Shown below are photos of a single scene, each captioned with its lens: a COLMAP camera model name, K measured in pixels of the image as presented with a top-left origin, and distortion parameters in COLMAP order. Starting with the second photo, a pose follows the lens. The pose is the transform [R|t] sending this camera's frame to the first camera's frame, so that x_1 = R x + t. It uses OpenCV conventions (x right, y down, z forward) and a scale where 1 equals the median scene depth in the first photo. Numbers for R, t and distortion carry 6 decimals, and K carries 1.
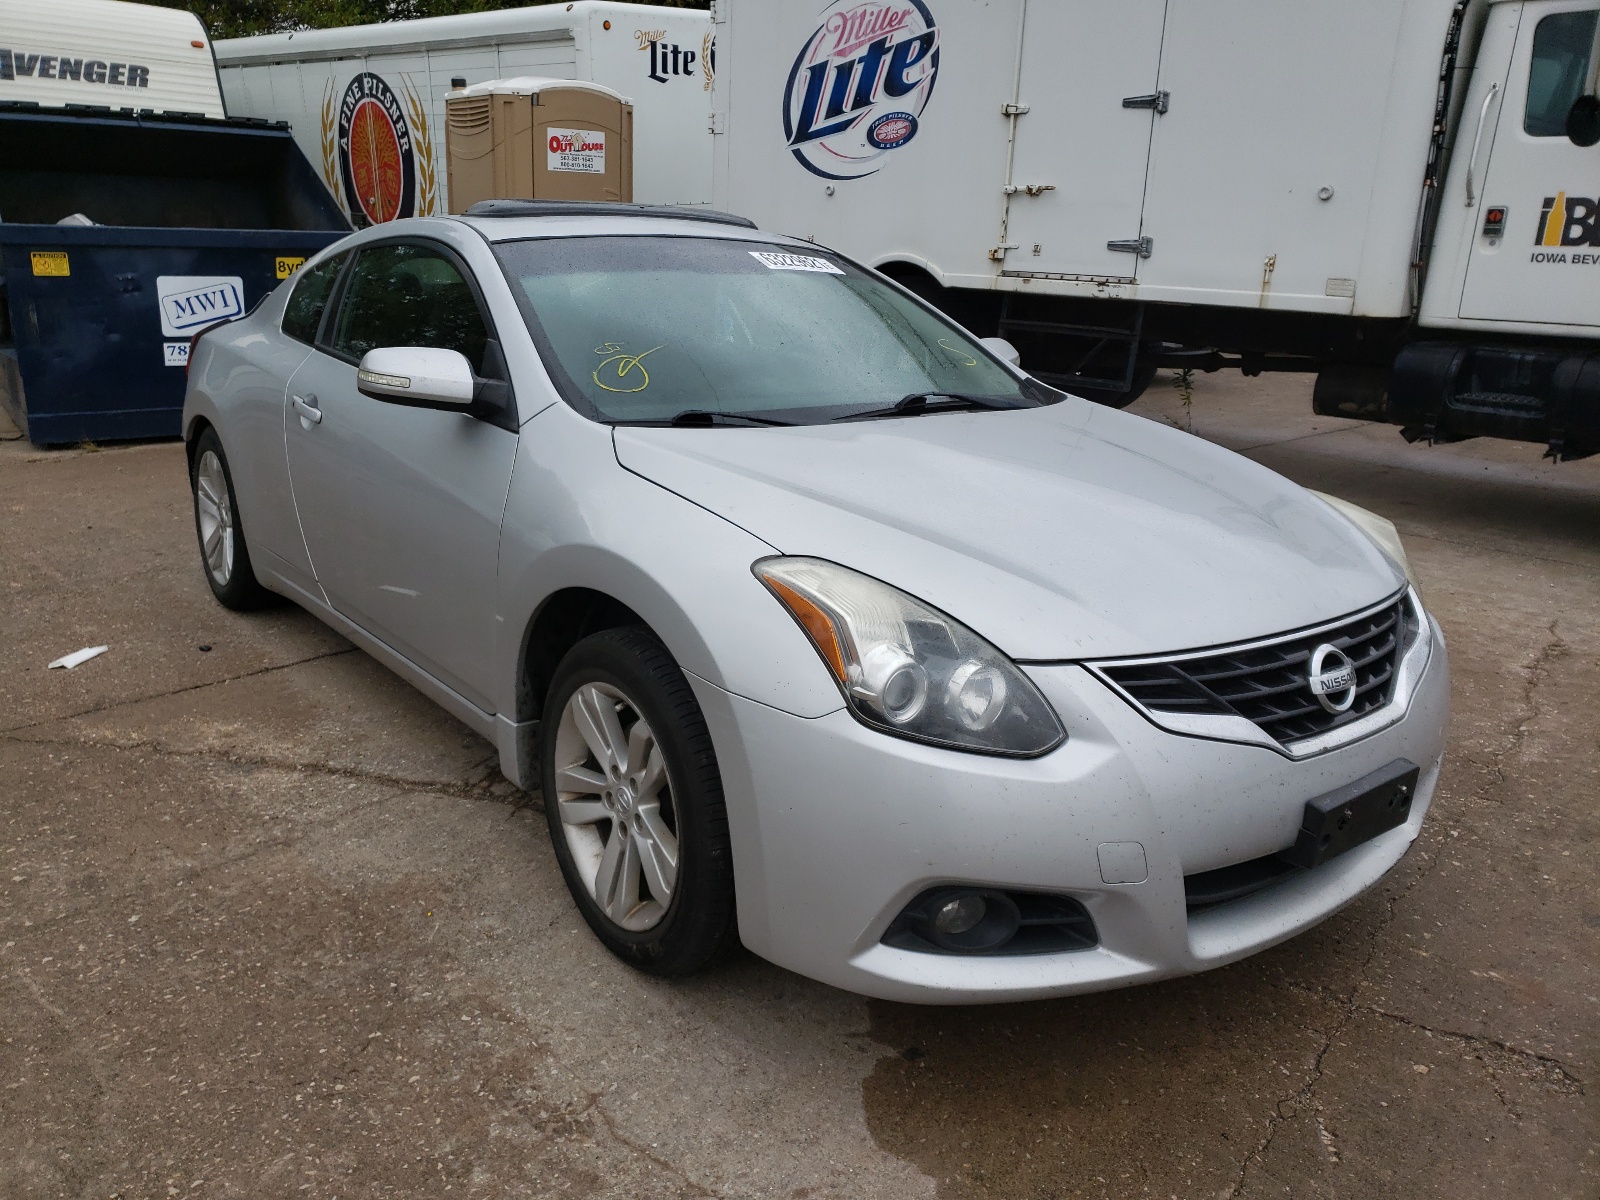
lens RADIAL K [[1228.3, 0, 787.0], [0, 1228.3, 606.1], [0, 0, 1]] dist [0.031890, -0.008654]
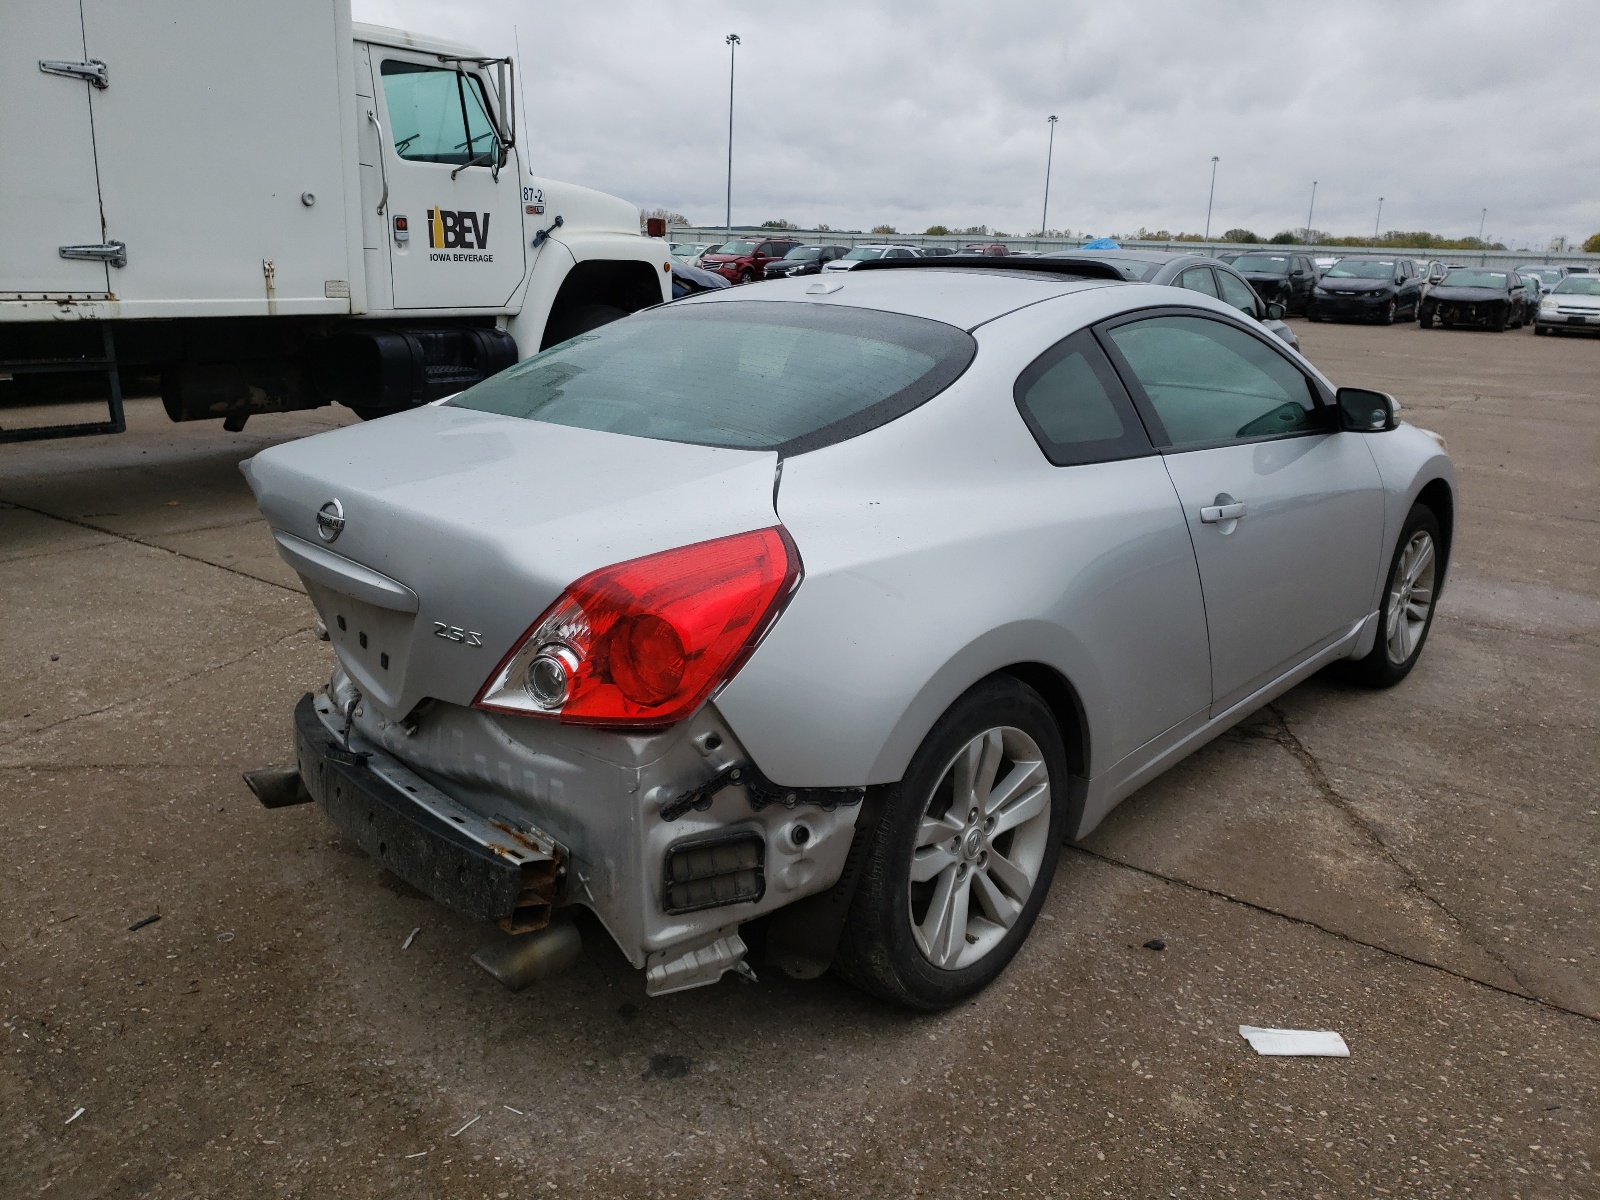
lens RADIAL K [[1176.9, 0, 794.9], [0, 1176.9, 589.7], [0, 0, 1]] dist [0.004319, 0.010434]
pose [[-0.148170, -0.306268, 0.940344, -0.683540], [0.261801, 0.904770, 0.335933, -0.280228], [-0.953680, 0.295958, -0.053878, 0.812954]]
